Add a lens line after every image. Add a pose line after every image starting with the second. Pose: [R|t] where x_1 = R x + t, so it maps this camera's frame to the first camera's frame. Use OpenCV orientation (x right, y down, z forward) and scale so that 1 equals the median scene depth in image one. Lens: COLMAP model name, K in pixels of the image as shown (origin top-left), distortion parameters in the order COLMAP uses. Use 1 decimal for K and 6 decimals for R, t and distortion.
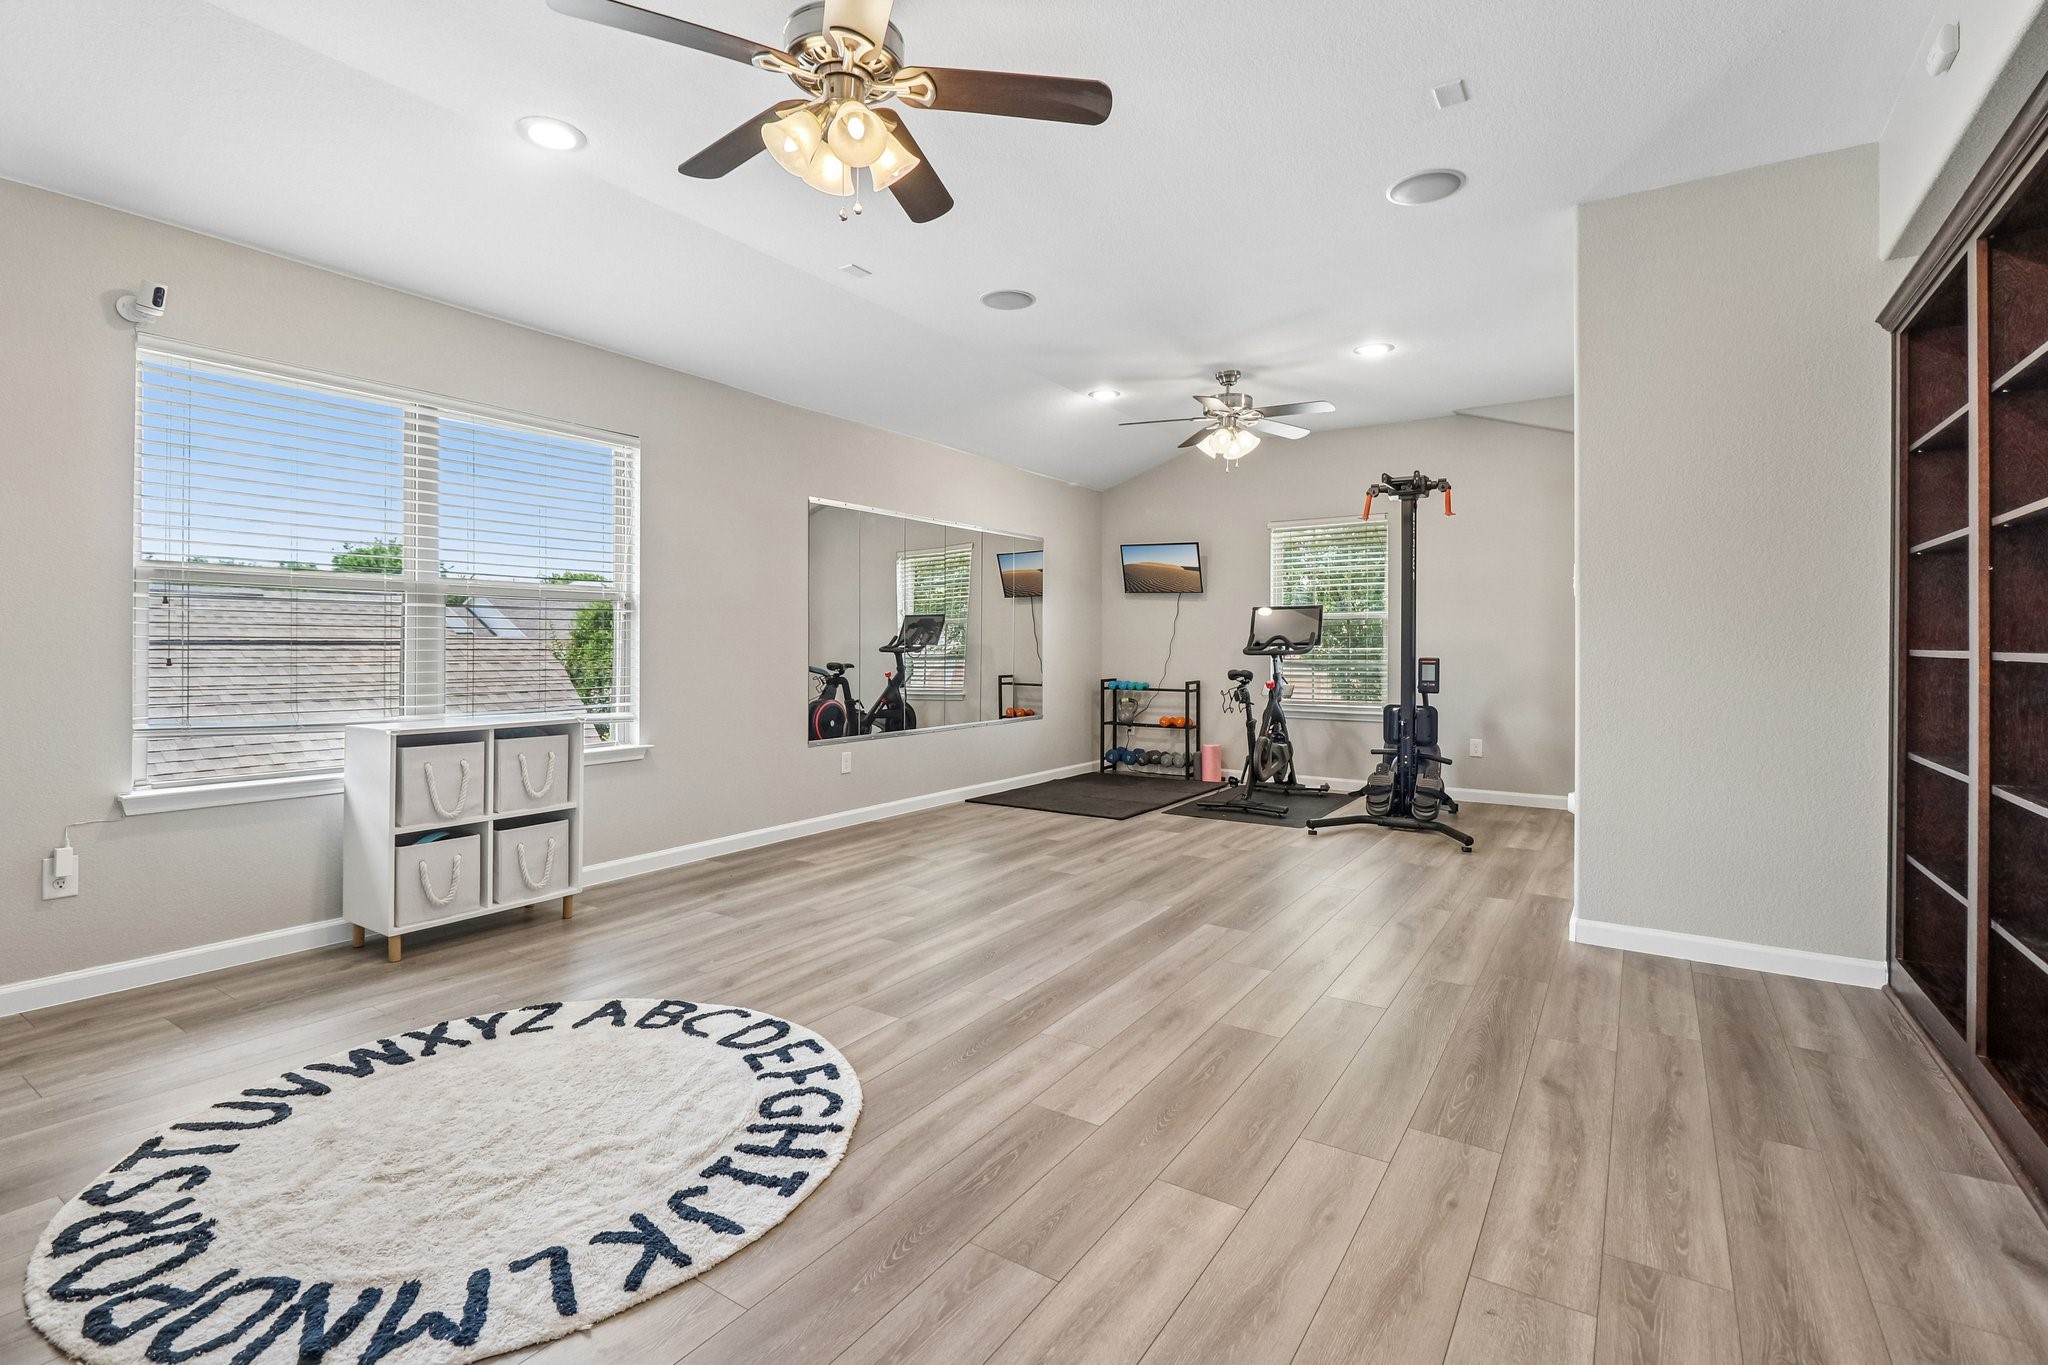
lens RADIAL K [[934.9, 0, 1047.6], [0, 934.9, 638.2], [0, 0, 1]] dist [0.008737, -0.007166]
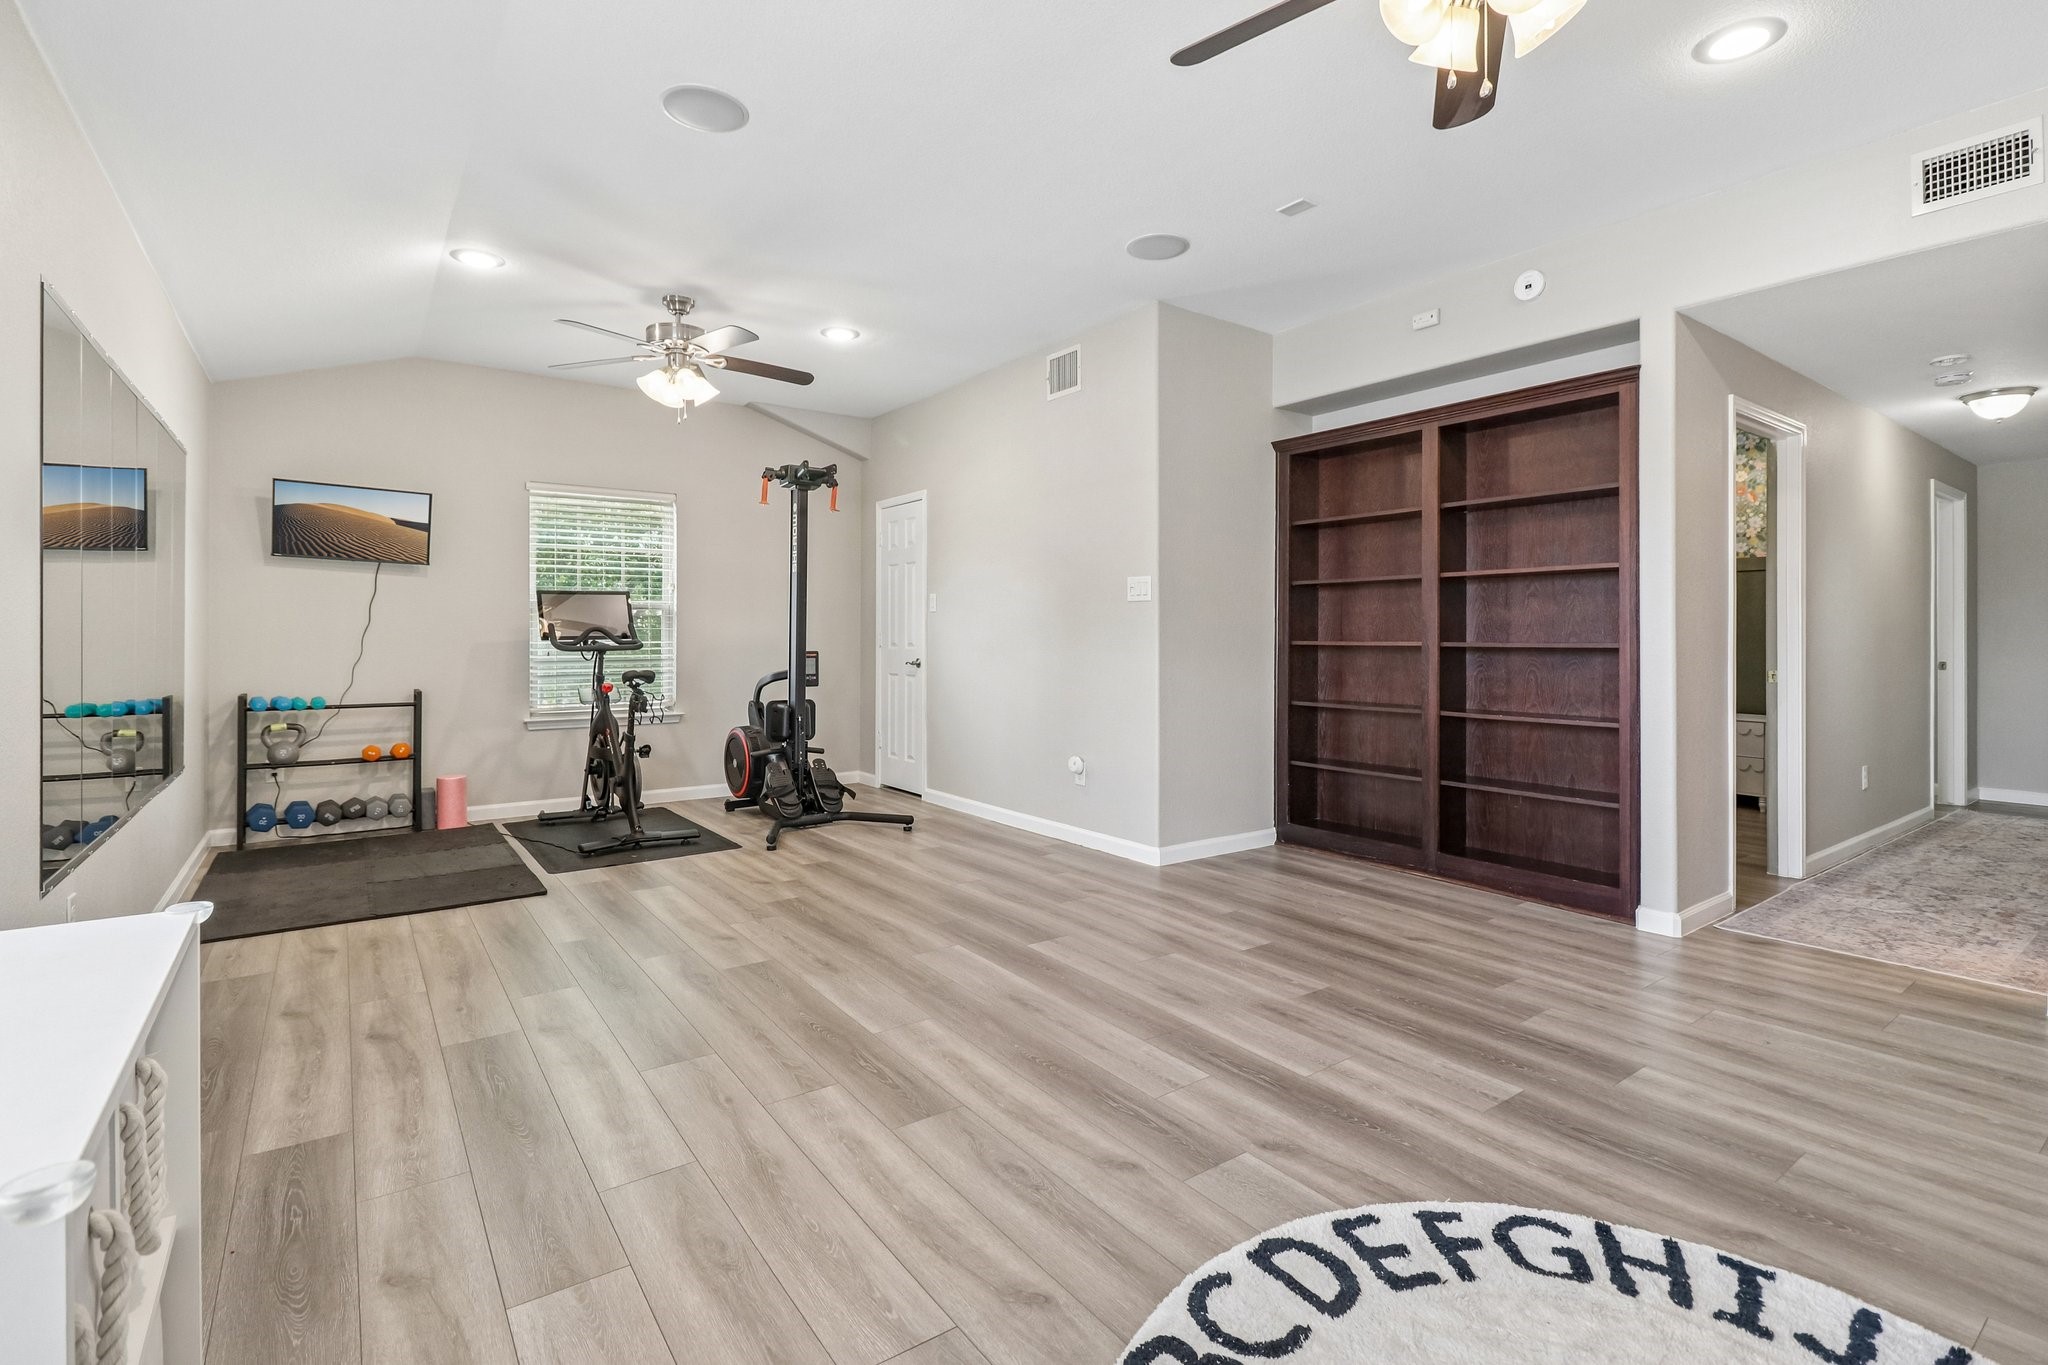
lens RADIAL K [[934.9, 0, 996.8], [0, 934.9, 639.6], [0, 0, 1]] dist [0.008737, -0.007166]
pose [[0.369174, -0.005686, 0.929343, -0.868050], [-0.006919, 0.999937, 0.008866, -0.002886], [-0.929335, -0.009703, 0.369111, 0.867105]]
